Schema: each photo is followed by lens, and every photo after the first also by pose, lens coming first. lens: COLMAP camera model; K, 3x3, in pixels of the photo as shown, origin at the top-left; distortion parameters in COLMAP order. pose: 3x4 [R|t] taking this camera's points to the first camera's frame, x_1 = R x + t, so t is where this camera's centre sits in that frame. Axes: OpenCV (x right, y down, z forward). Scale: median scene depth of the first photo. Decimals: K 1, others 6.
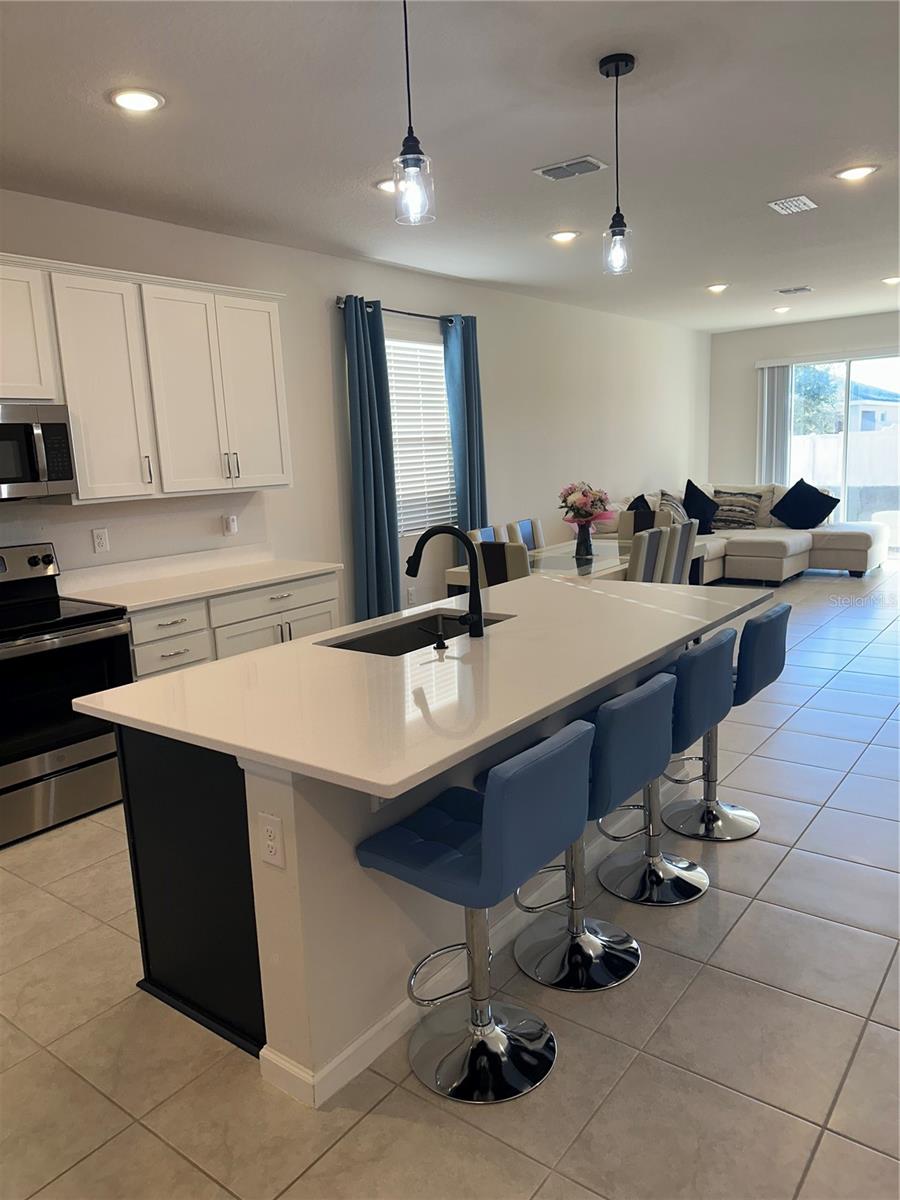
lens RADIAL K [[841.9, 0, 449.4], [0, 841.9, 604.3], [0, 0, 1]] dist [0.093365, -0.118372]
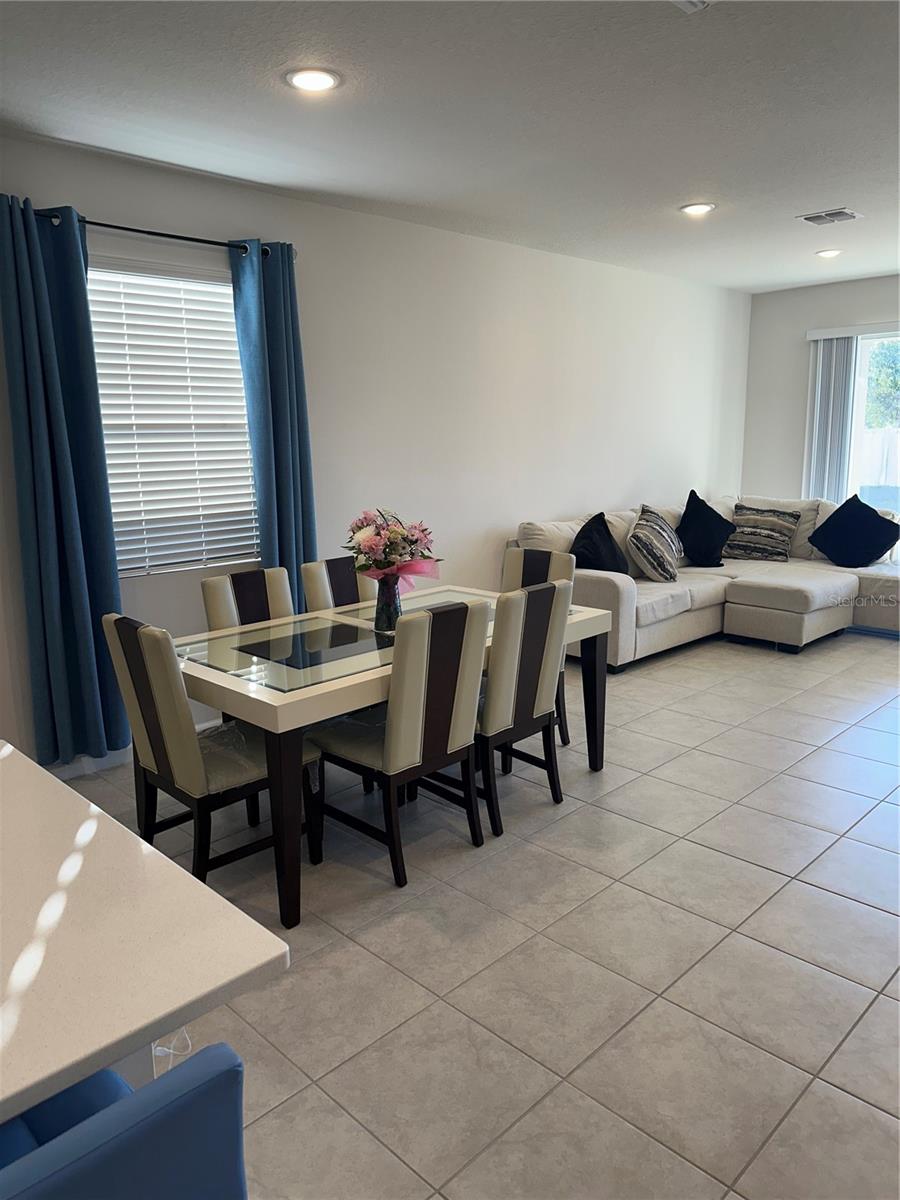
lens RADIAL K [[839.7, 0, 445.8], [0, 839.7, 593.6], [0, 0, 1]] dist [0.039293, -0.043883]
pose [[0.989070, 0.056336, -0.136259, 0.216554], [-0.054306, 0.998352, 0.018574, -0.073847], [0.137080, -0.010971, 0.990499, 0.311297]]
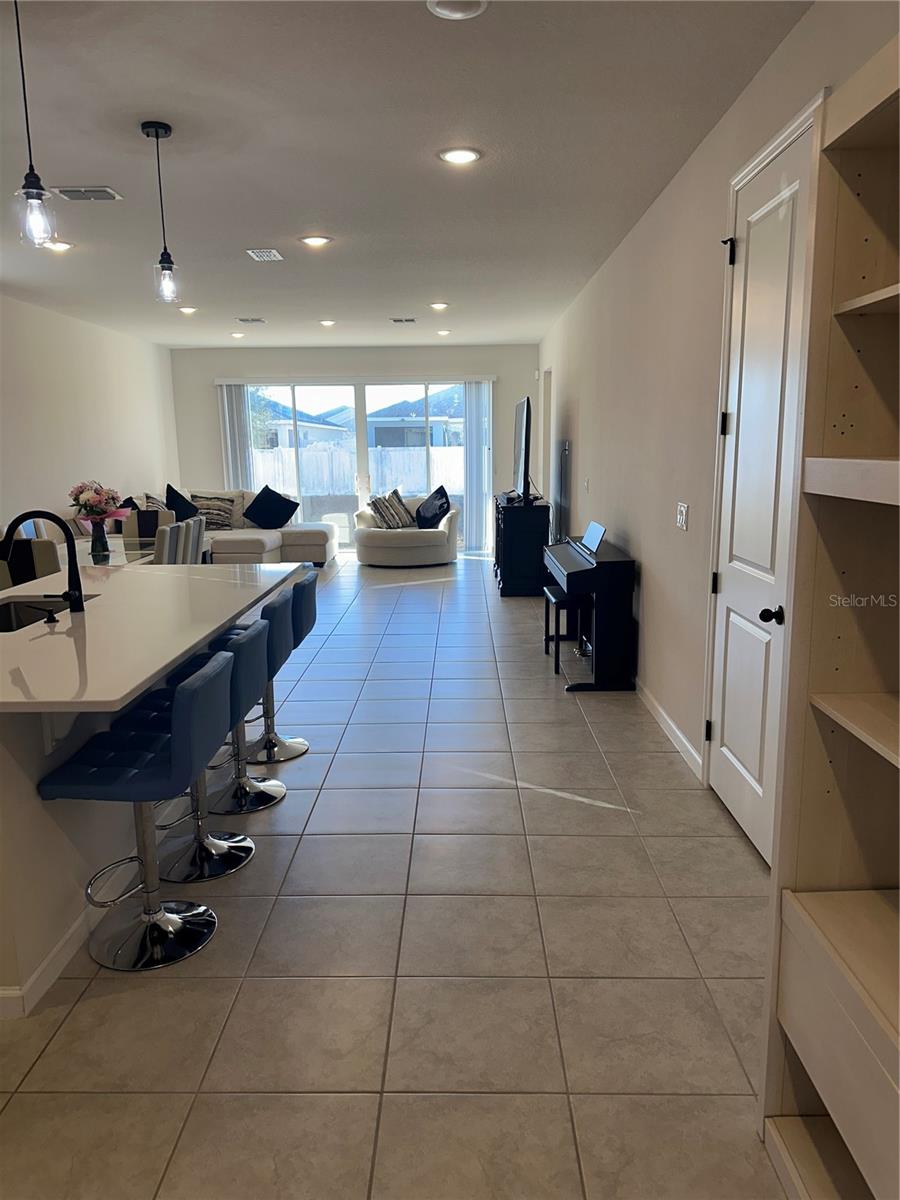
lens RADIAL K [[841.9, 0, 449.4], [0, 841.9, 604.3], [0, 0, 1]] dist [0.093365, -0.118372]
pose [[0.804513, -0.075804, 0.589078, -0.089681], [0.083248, 0.996423, 0.014529, 0.020440], [-0.588072, 0.037351, 0.807945, -0.073754]]
